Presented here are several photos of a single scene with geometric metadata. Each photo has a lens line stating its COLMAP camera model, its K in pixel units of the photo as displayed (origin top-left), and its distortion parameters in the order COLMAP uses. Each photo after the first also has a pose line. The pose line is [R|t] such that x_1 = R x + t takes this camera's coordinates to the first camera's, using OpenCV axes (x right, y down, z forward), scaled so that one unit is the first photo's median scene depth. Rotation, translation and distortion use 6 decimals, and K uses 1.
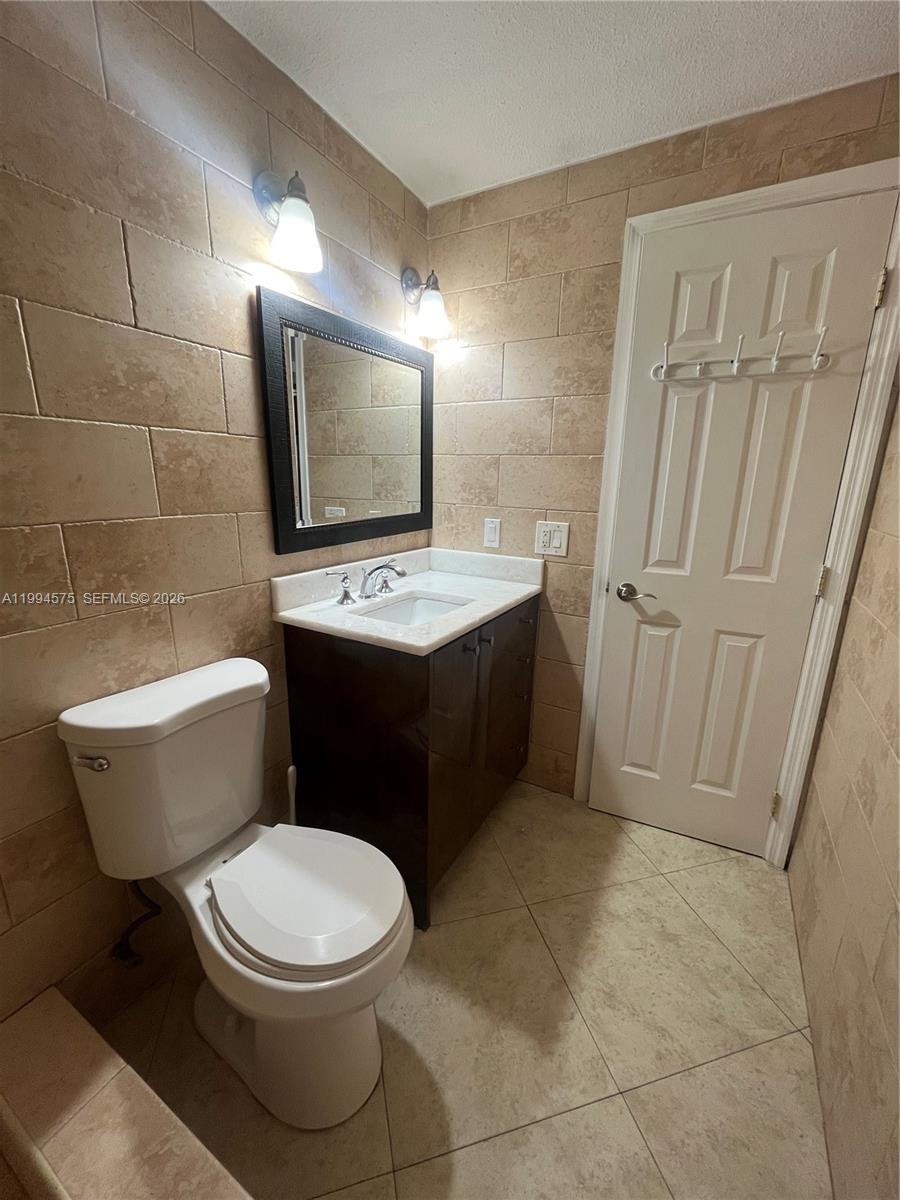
lens RADIAL K [[481.0, 0, 444.5], [0, 481.0, 599.2], [0, 0, 1]] dist [-0.002981, -0.000104]
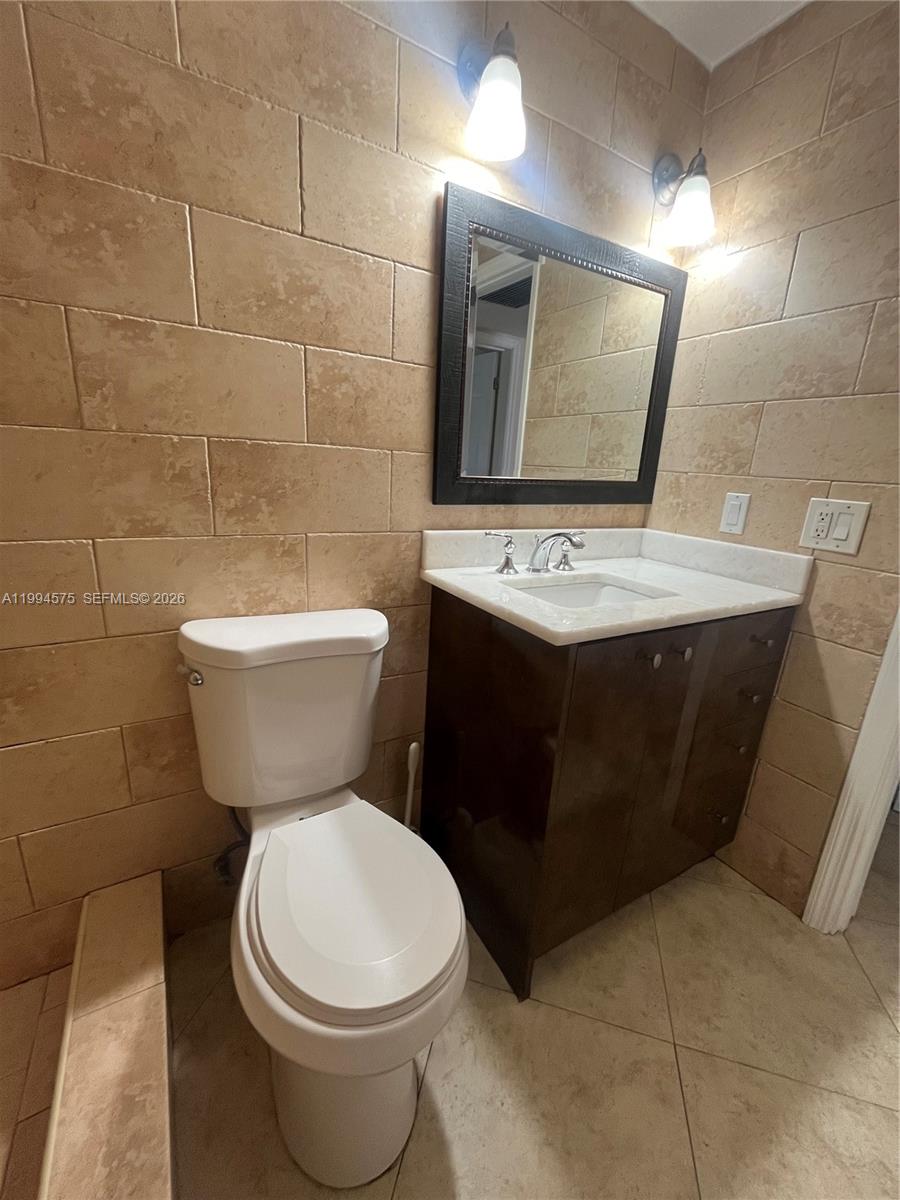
lens RADIAL K [[481.0, 0, 447.6], [0, 481.0, 598.5], [0, 0, 1]] dist [-0.002981, -0.000104]
pose [[0.869410, 0.160865, -0.467172, 0.128513], [-0.159832, 0.986244, 0.042154, 0.041012], [0.467526, 0.038020, 0.883161, 0.265099]]
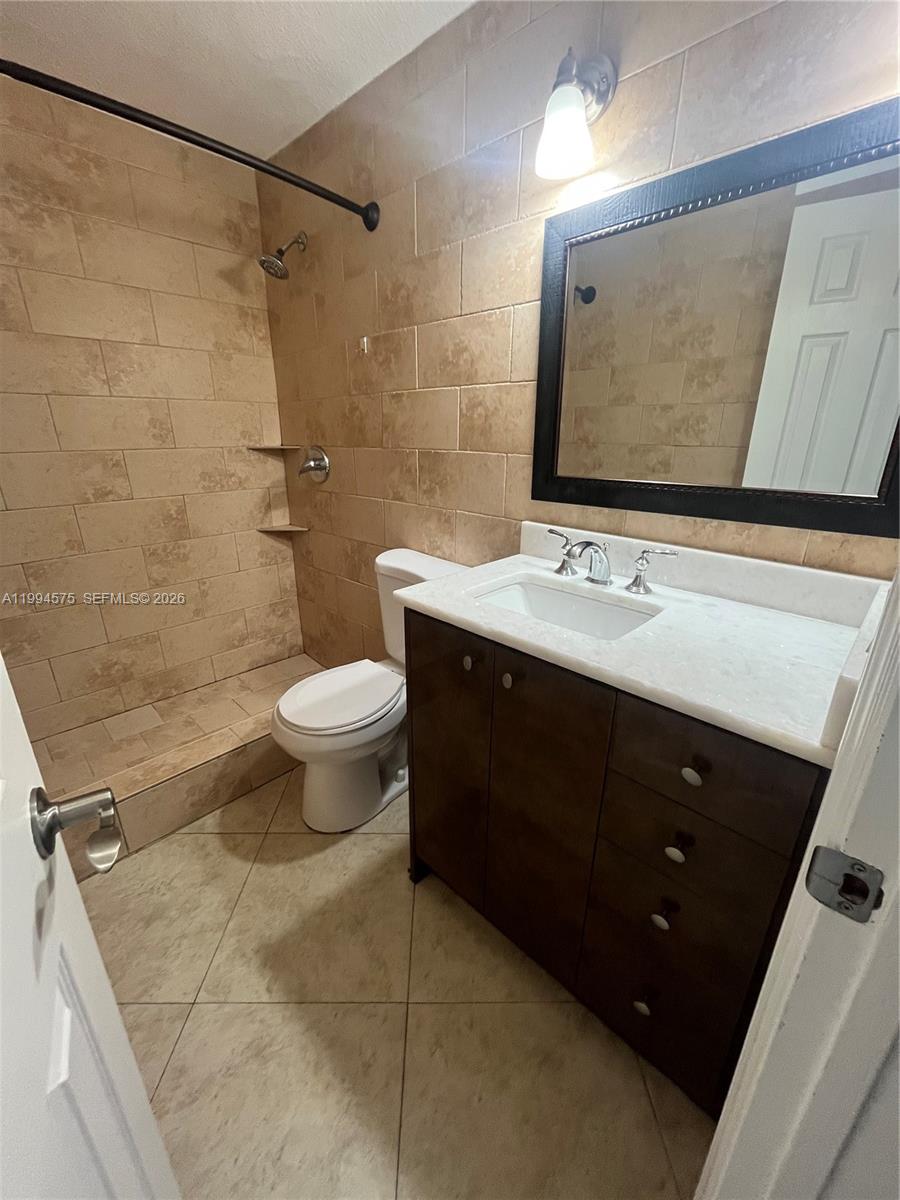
lens RADIAL K [[481.0, 0, 448.2], [0, 481.0, 598.3], [0, 0, 1]] dist [-0.002981, -0.000104]
pose [[-0.237139, 0.306003, -0.922023, 0.779194], [-0.247191, 0.898851, 0.361889, -0.254401], [0.939501, 0.313734, -0.137512, 1.153924]]
